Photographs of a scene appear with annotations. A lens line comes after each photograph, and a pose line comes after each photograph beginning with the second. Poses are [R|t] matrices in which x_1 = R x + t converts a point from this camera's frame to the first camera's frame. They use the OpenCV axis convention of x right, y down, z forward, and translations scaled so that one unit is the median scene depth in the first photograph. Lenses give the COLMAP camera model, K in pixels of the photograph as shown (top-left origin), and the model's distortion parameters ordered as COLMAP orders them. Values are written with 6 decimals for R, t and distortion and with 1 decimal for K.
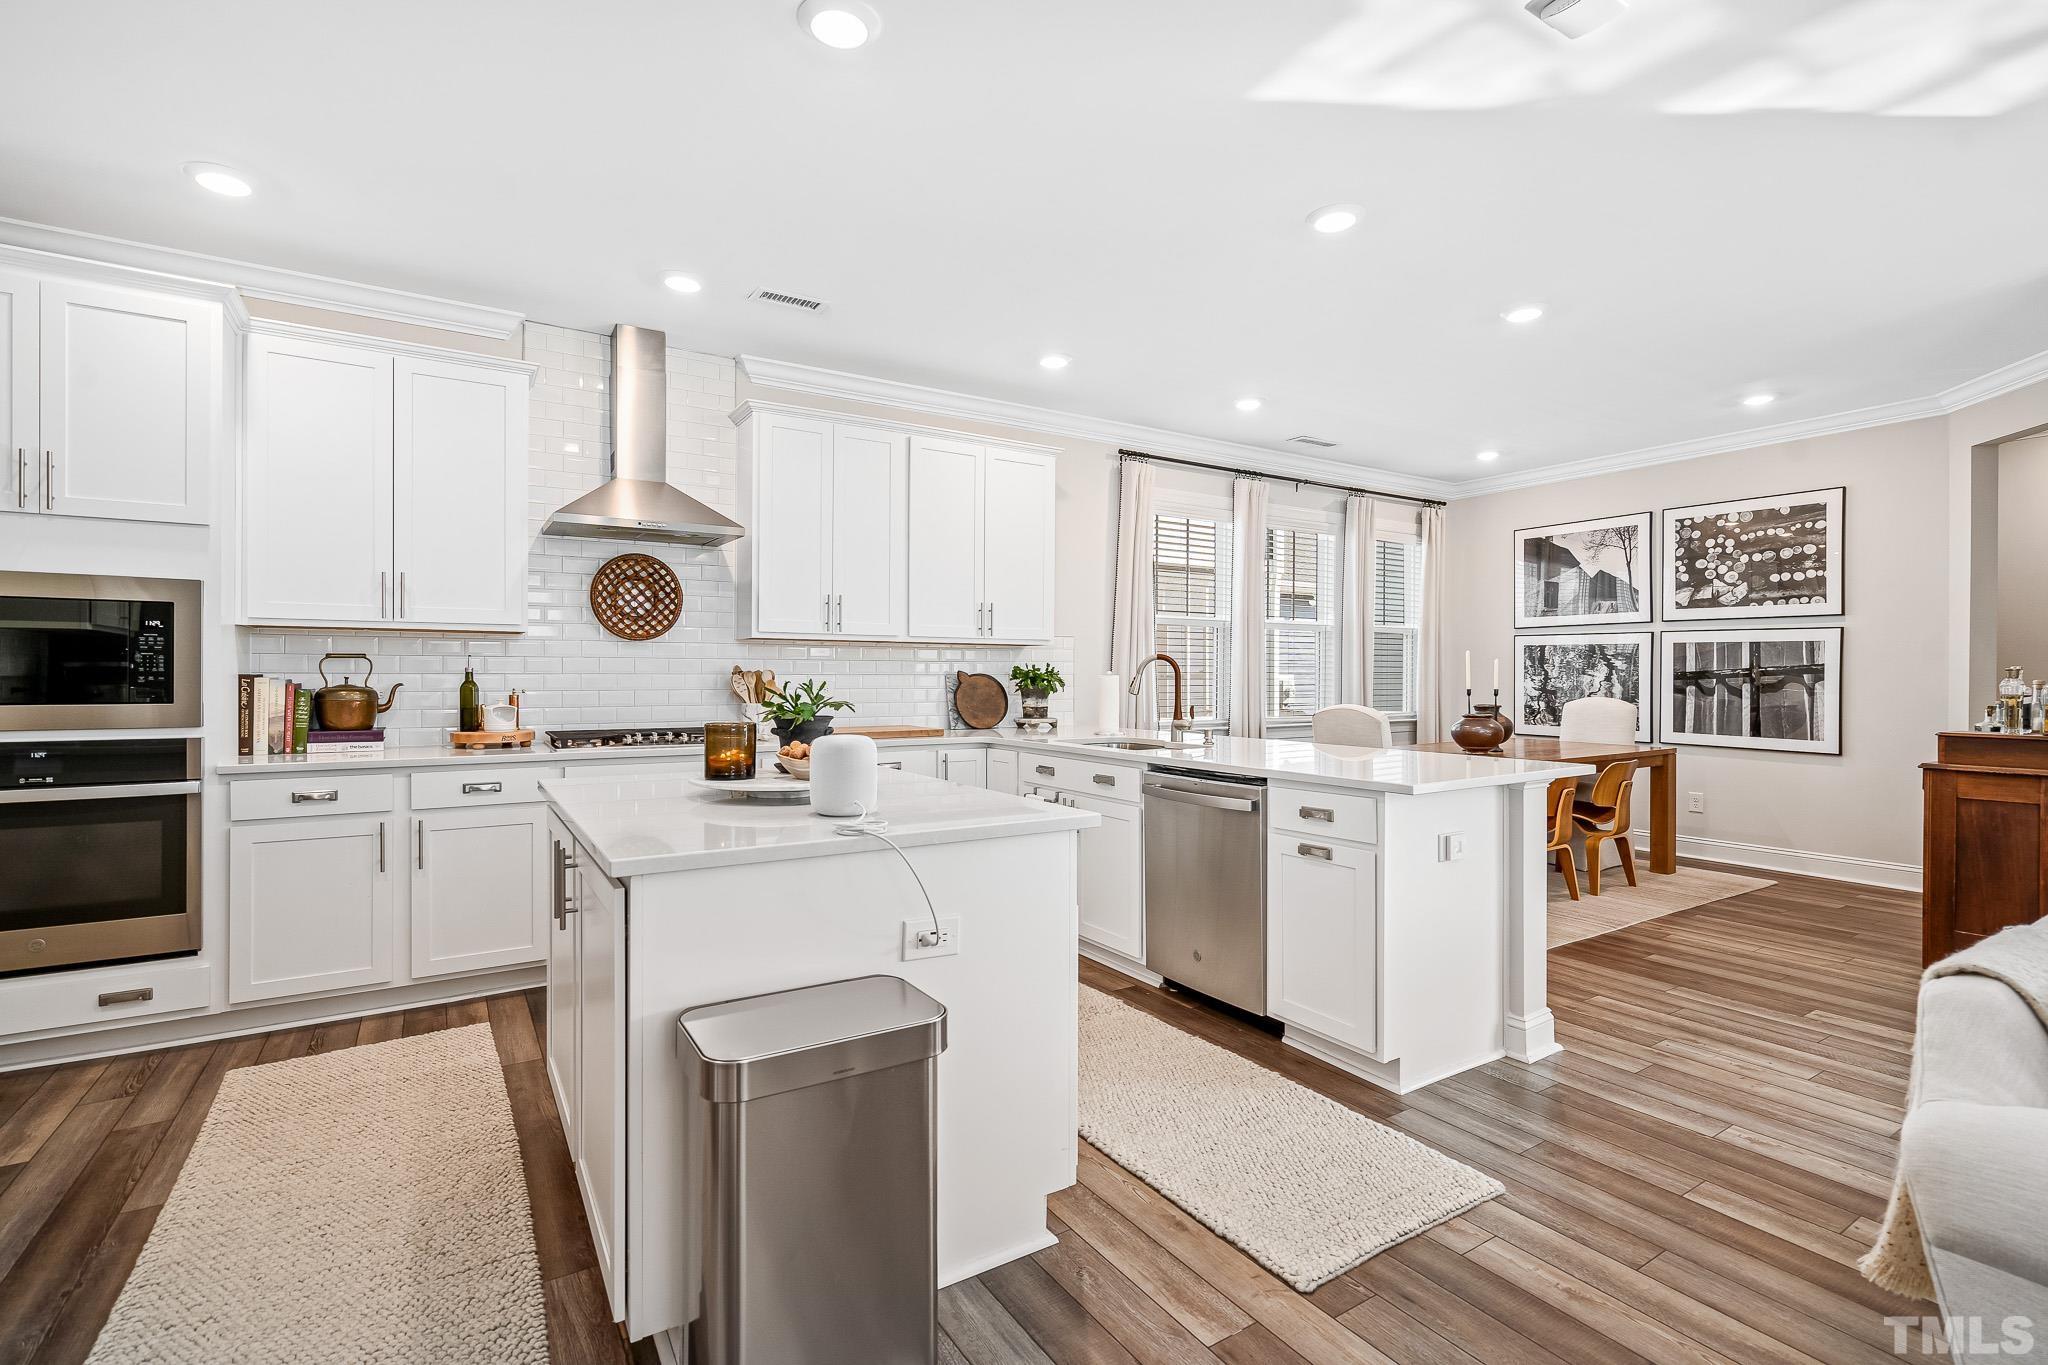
lens RADIAL K [[933.7, 0, 1024.0], [0, 933.7, 682.5], [0, 0, 1]] dist [0.000549, 0.000292]
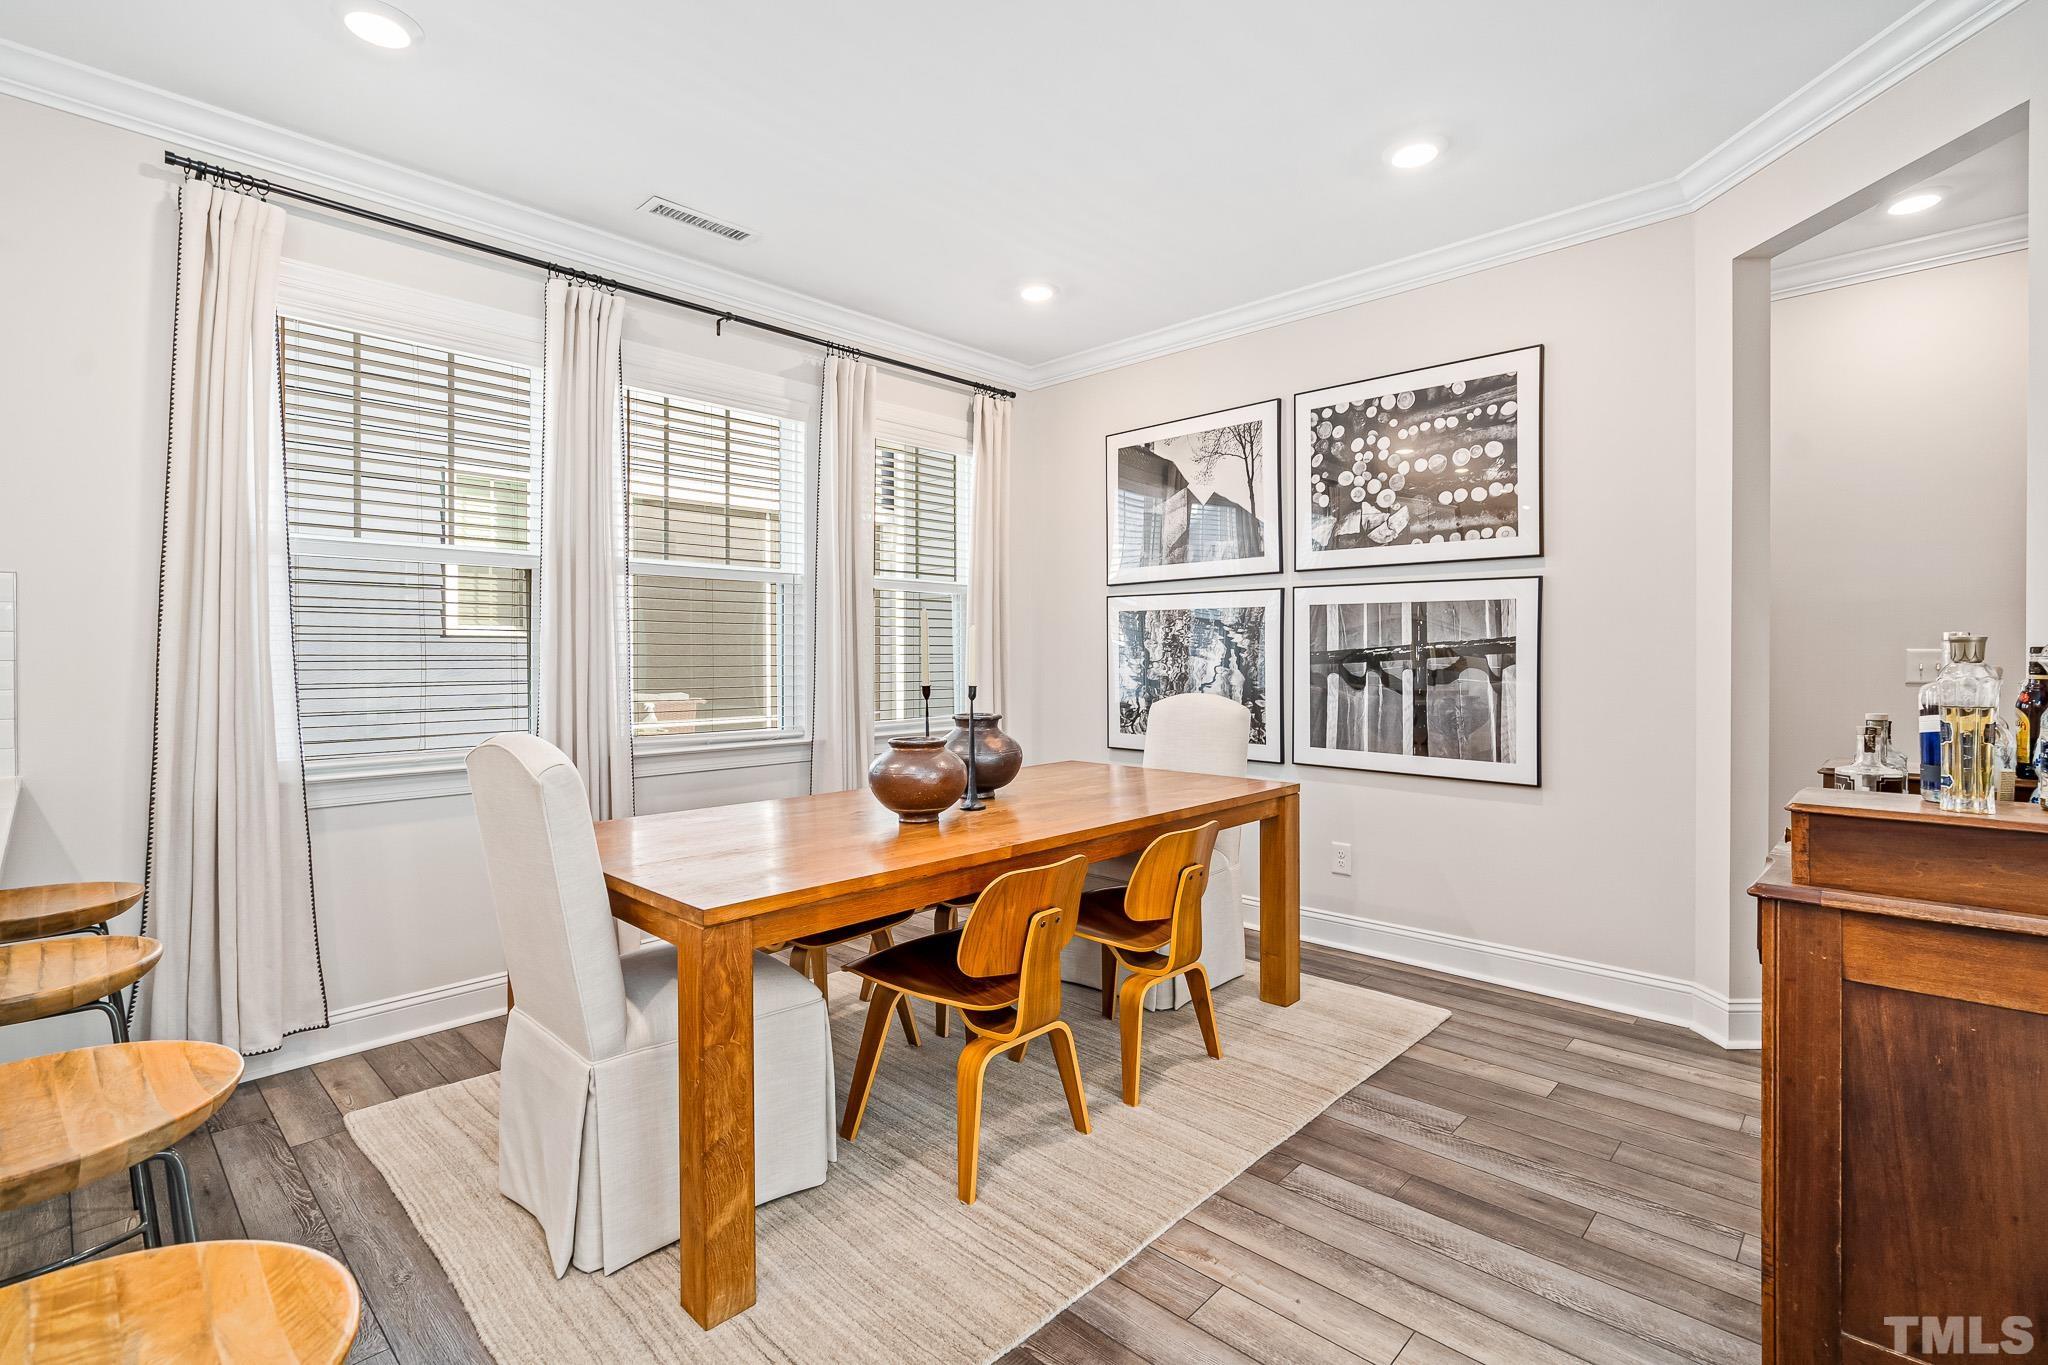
lens RADIAL K [[939.4, 0, 1025.0], [0, 939.4, 665.2], [0, 0, 1]] dist [-0.001688, 0.000261]
pose [[0.970185, -0.007772, 0.242242, 0.371692], [0.007666, 0.999970, 0.001378, -0.004477], [-0.242245, 0.000520, 0.970215, 0.451801]]
